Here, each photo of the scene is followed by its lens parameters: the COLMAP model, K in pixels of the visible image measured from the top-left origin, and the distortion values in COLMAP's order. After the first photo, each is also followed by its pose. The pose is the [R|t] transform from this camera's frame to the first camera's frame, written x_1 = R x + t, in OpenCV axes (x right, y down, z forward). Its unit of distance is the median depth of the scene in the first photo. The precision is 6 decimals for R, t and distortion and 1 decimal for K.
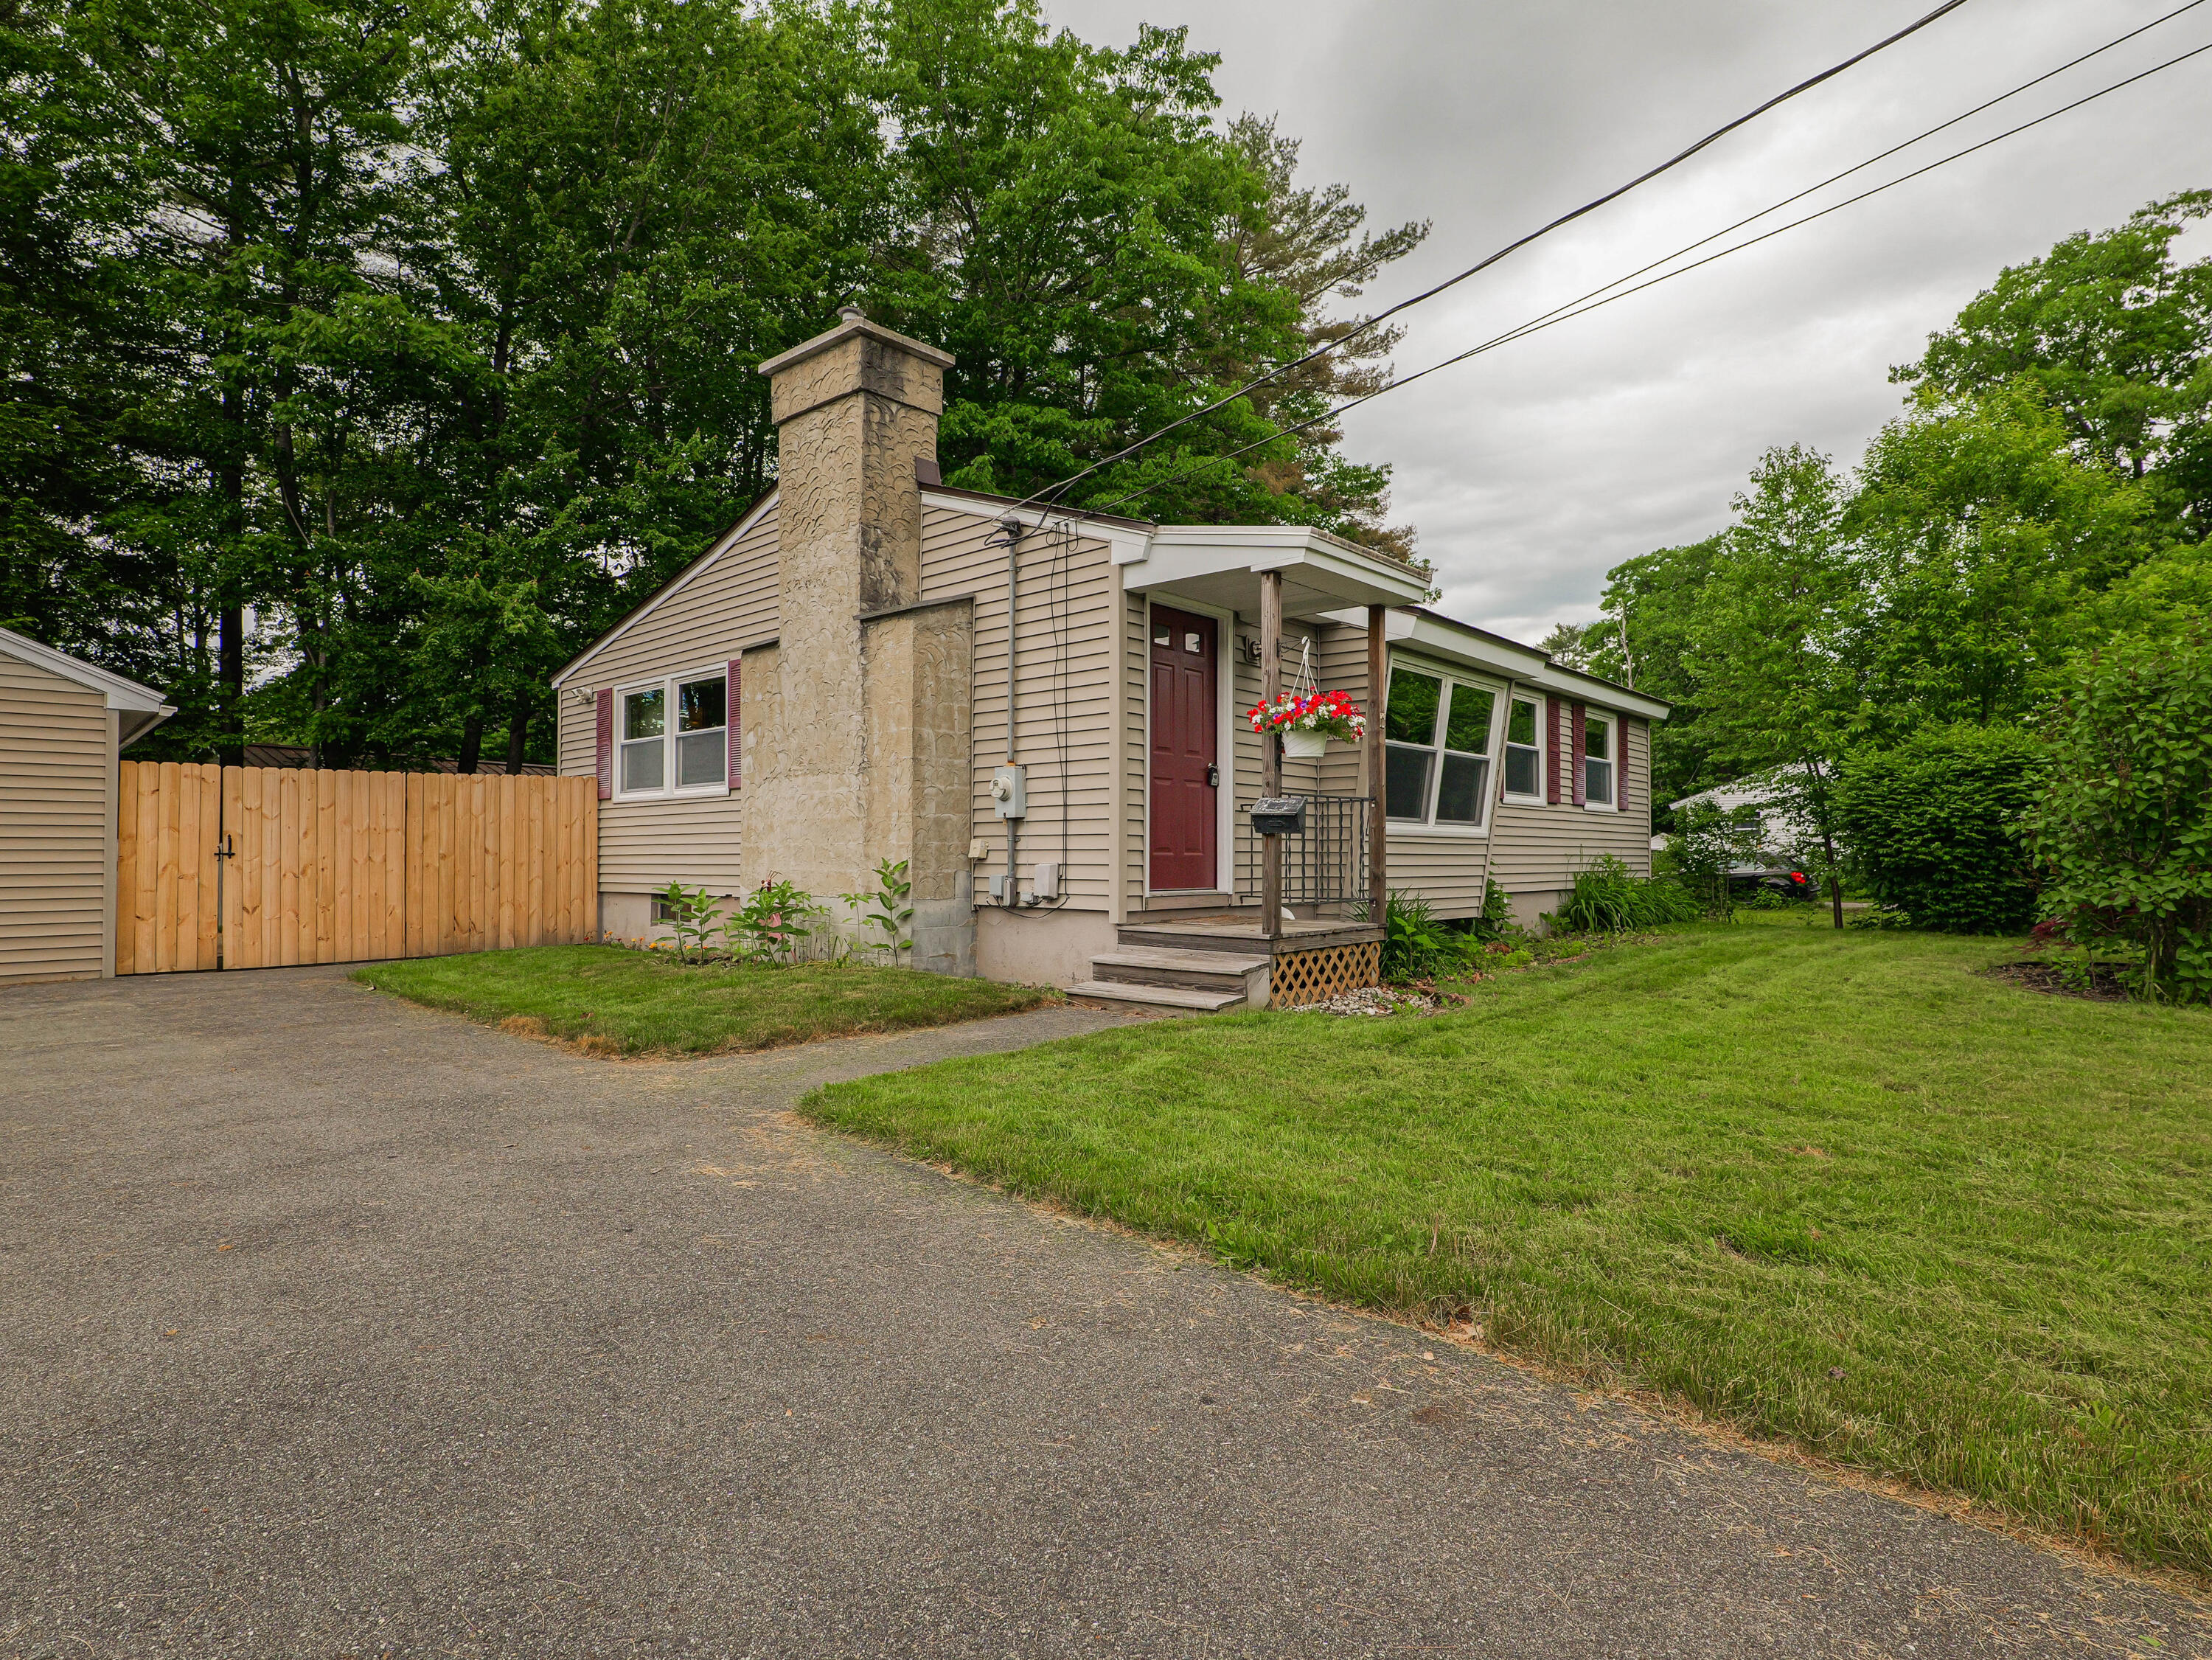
lens RADIAL K [[1157.9, 0, 1103.2], [0, 1157.9, 827.8], [0, 0, 1]] dist [-0.029485, 0.011329]
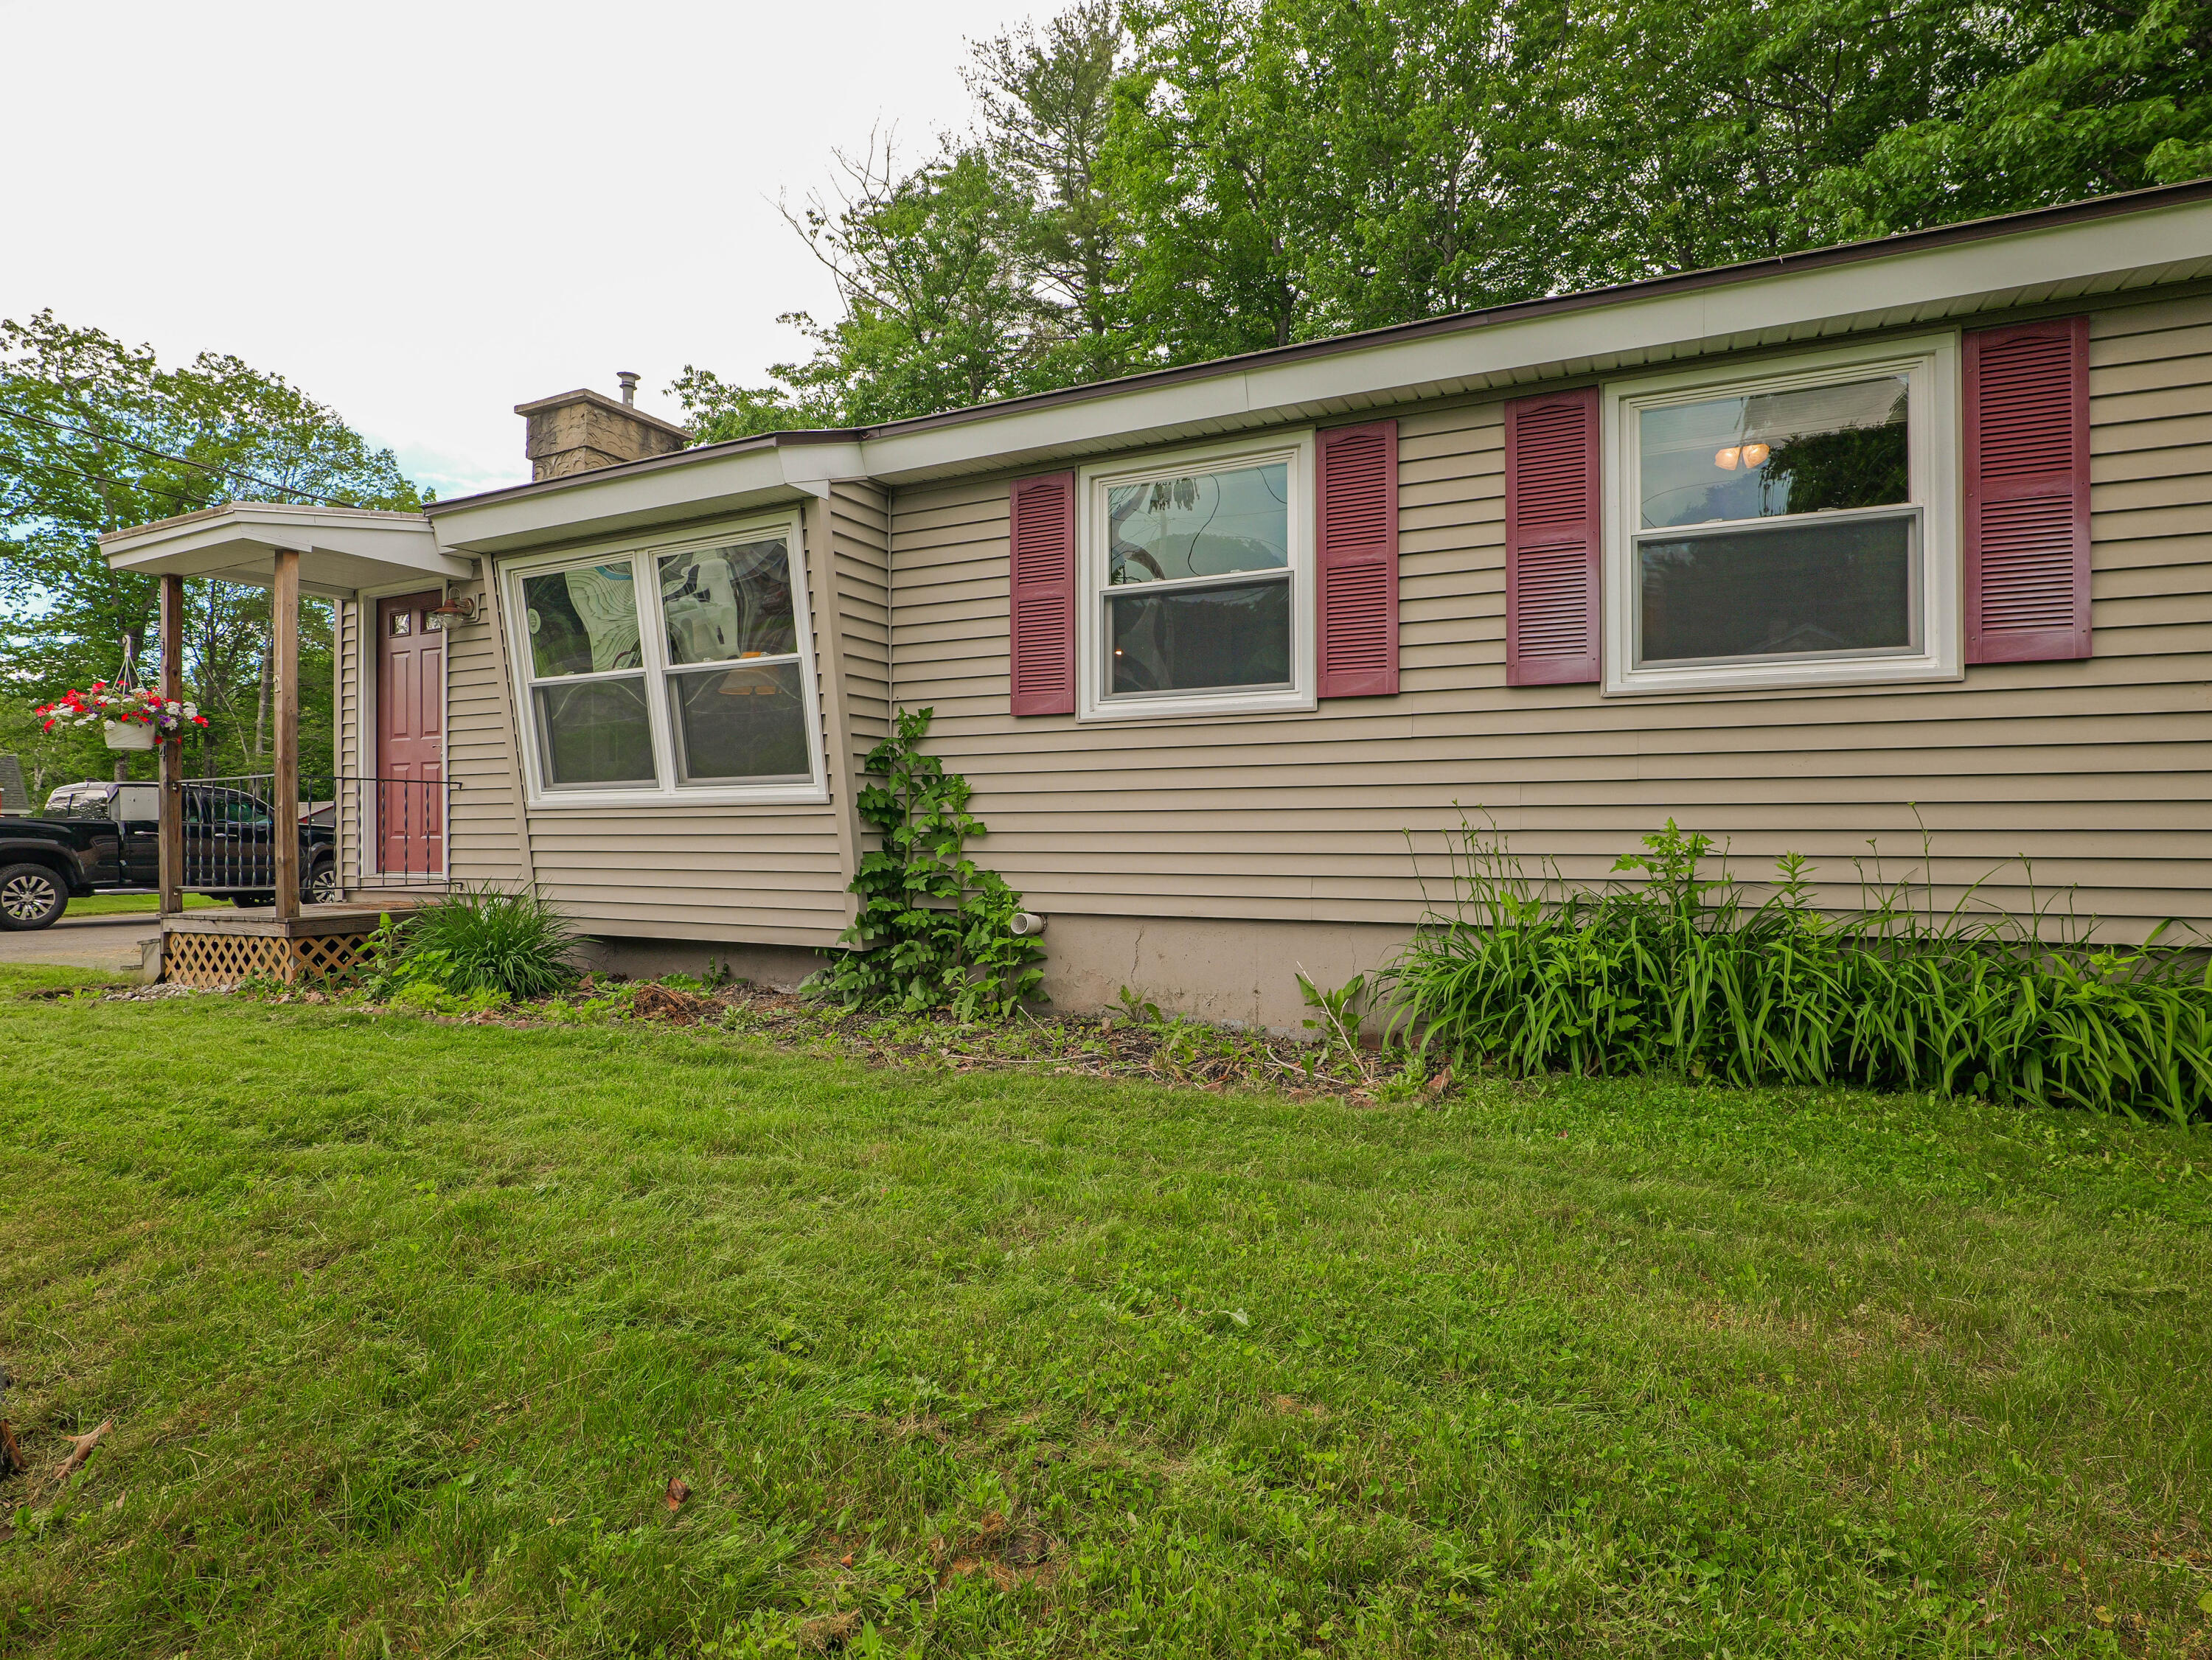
lens RADIAL K [[1169.0, 0, 1108.9], [0, 1169.0, 821.2], [0, 0, 1]] dist [-0.019749, 0.006756]
pose [[0.282840, 0.027607, -0.958770, 1.204146], [0.050782, 0.997753, 0.043711, -0.002440], [0.957822, -0.061052, 0.280803, 1.298062]]
